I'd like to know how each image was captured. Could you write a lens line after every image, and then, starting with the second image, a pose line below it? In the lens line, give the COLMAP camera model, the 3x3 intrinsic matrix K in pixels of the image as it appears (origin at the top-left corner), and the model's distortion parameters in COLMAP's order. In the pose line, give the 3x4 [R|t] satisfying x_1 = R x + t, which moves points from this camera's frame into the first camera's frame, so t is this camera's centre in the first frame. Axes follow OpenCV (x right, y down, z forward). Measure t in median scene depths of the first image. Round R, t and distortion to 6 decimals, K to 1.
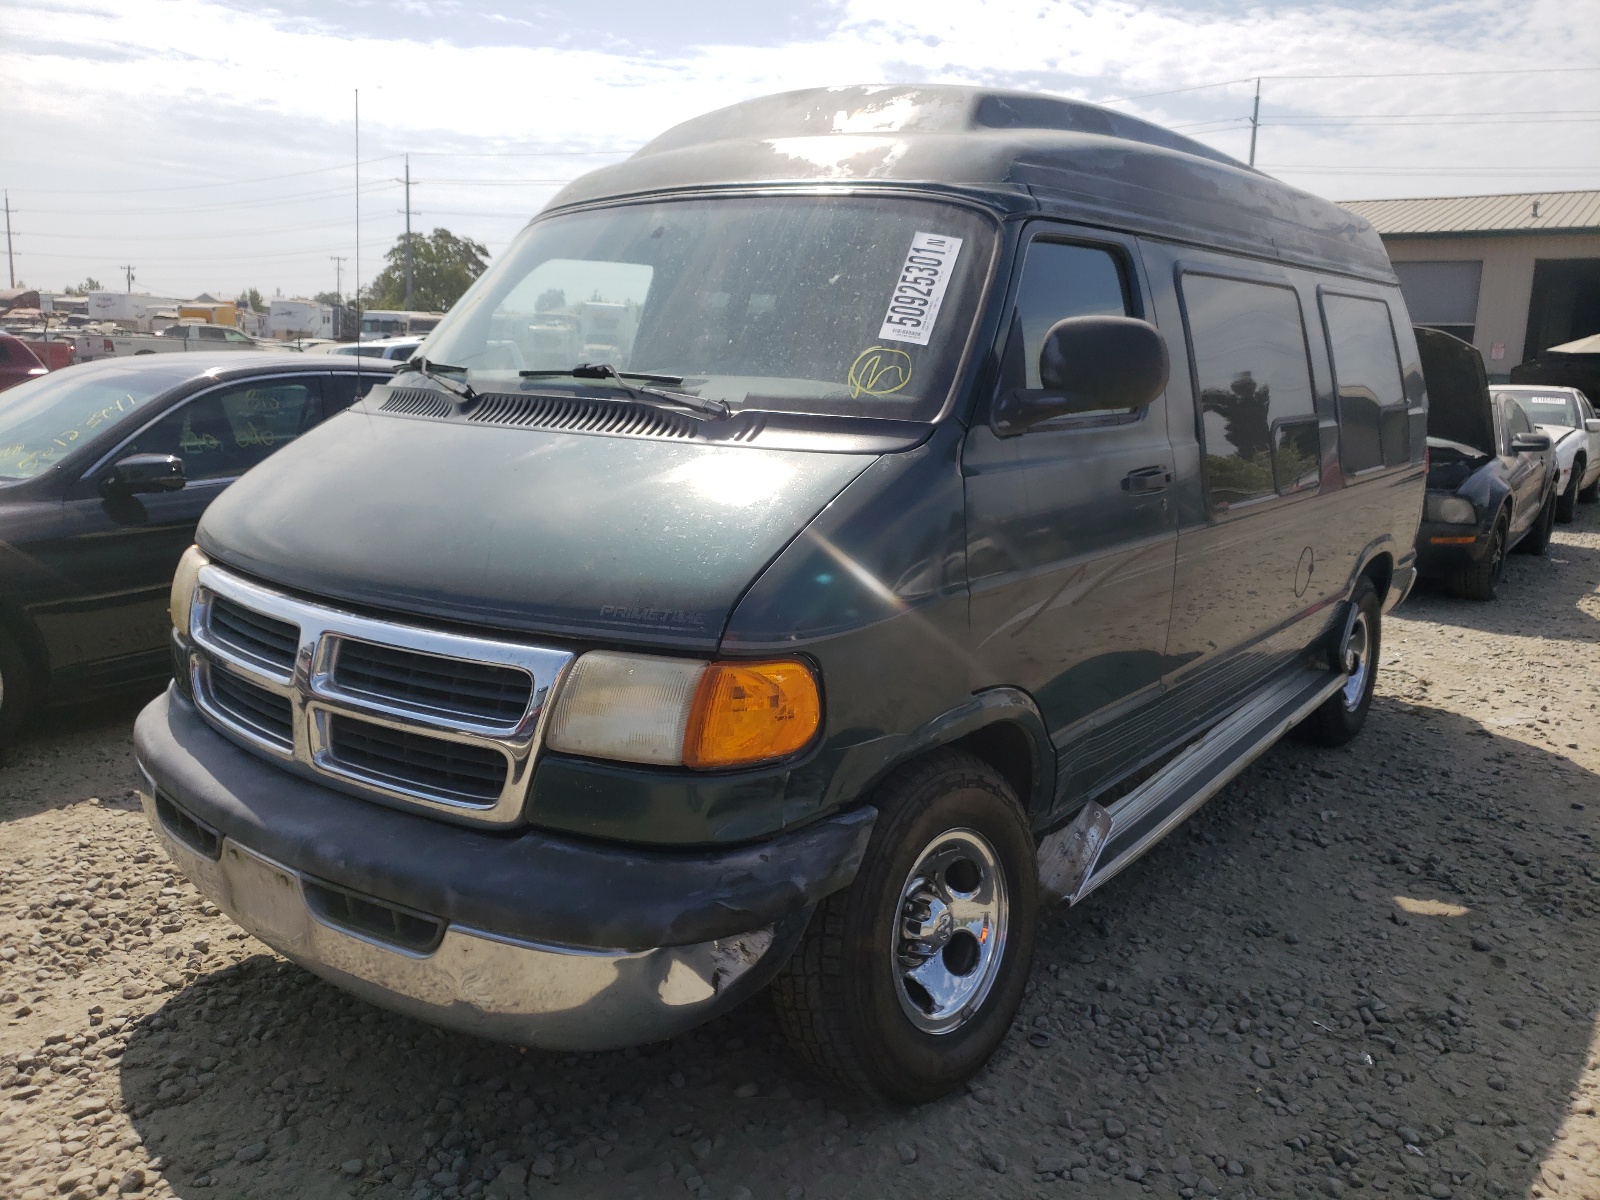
lens RADIAL K [[1234.3, 0, 799.5], [0, 1234.3, 517.1], [0, 0, 1]] dist [-0.033018, 0.000237]
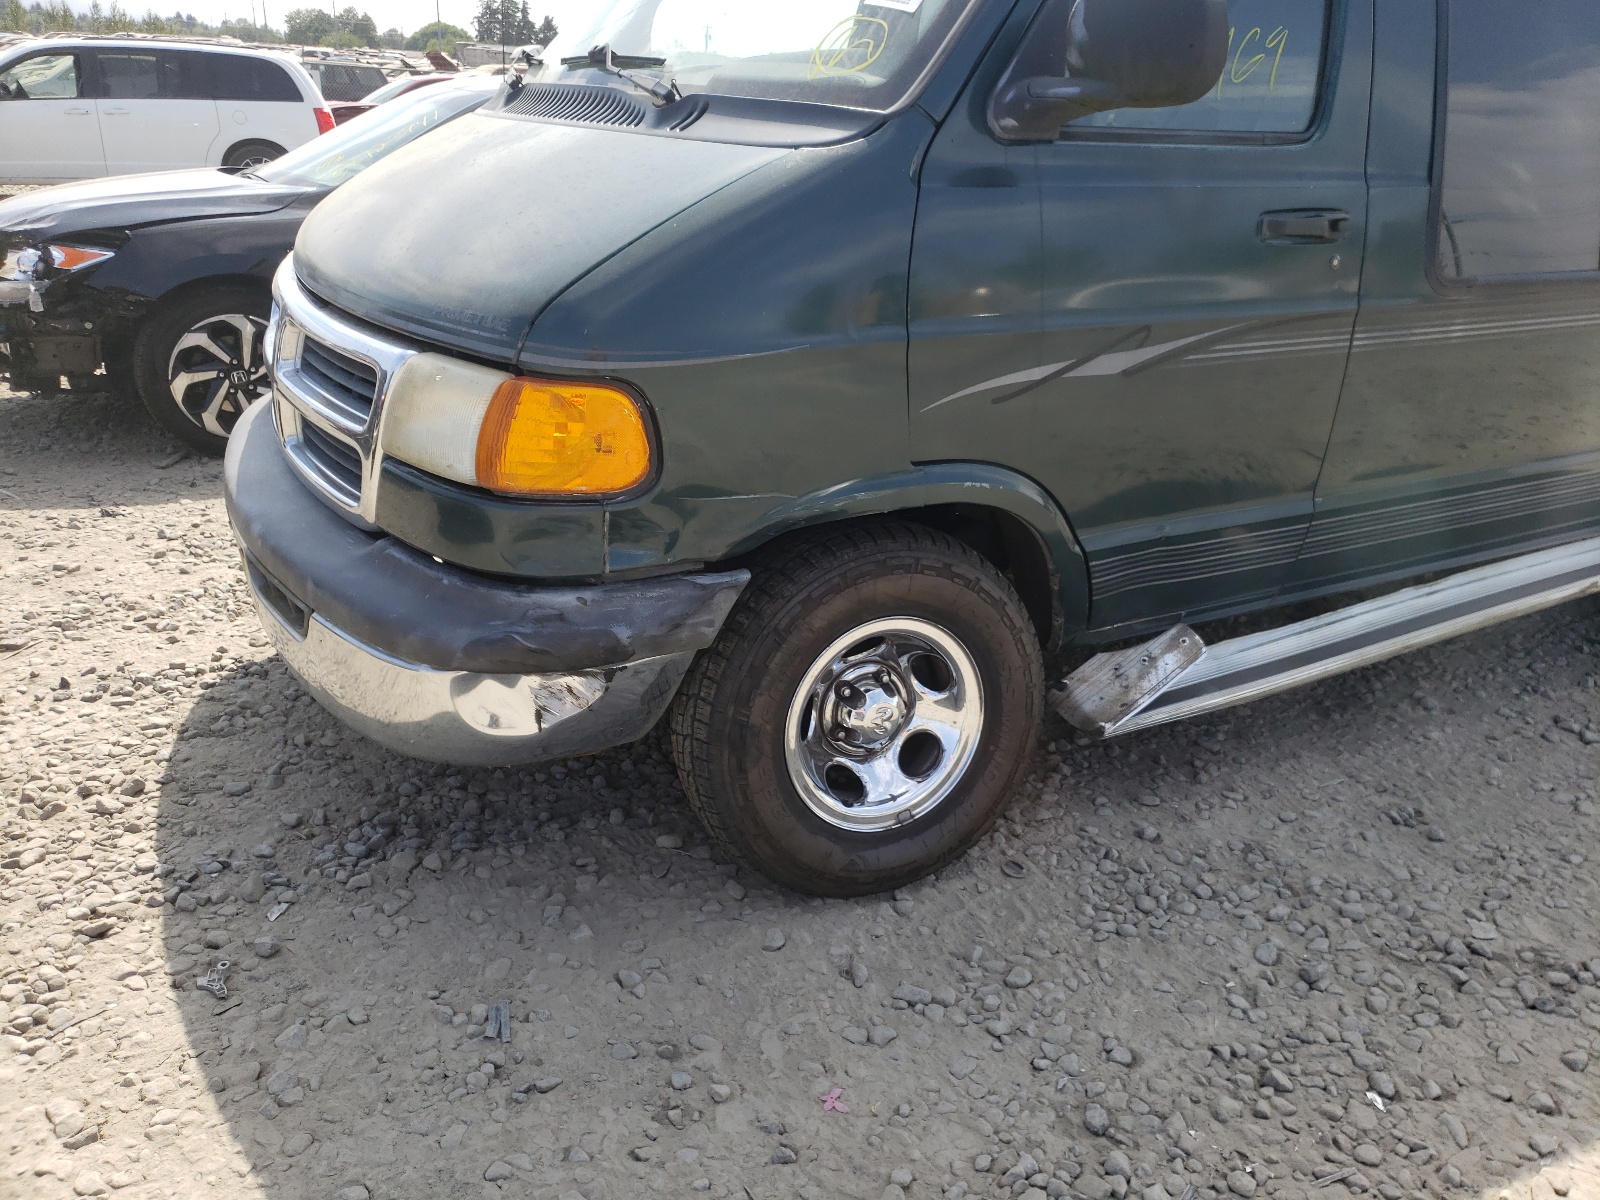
lens RADIAL K [[1279.8, 0, 800.0], [0, 1279.8, 600.0], [0, 0, 1]] dist [0.002170, -0.140068]
pose [[0.923807, 0.167710, -0.344171, 0.382041], [-0.076657, 0.961773, 0.262901, 0.012497], [0.375105, -0.216487, 0.901349, 0.175458]]
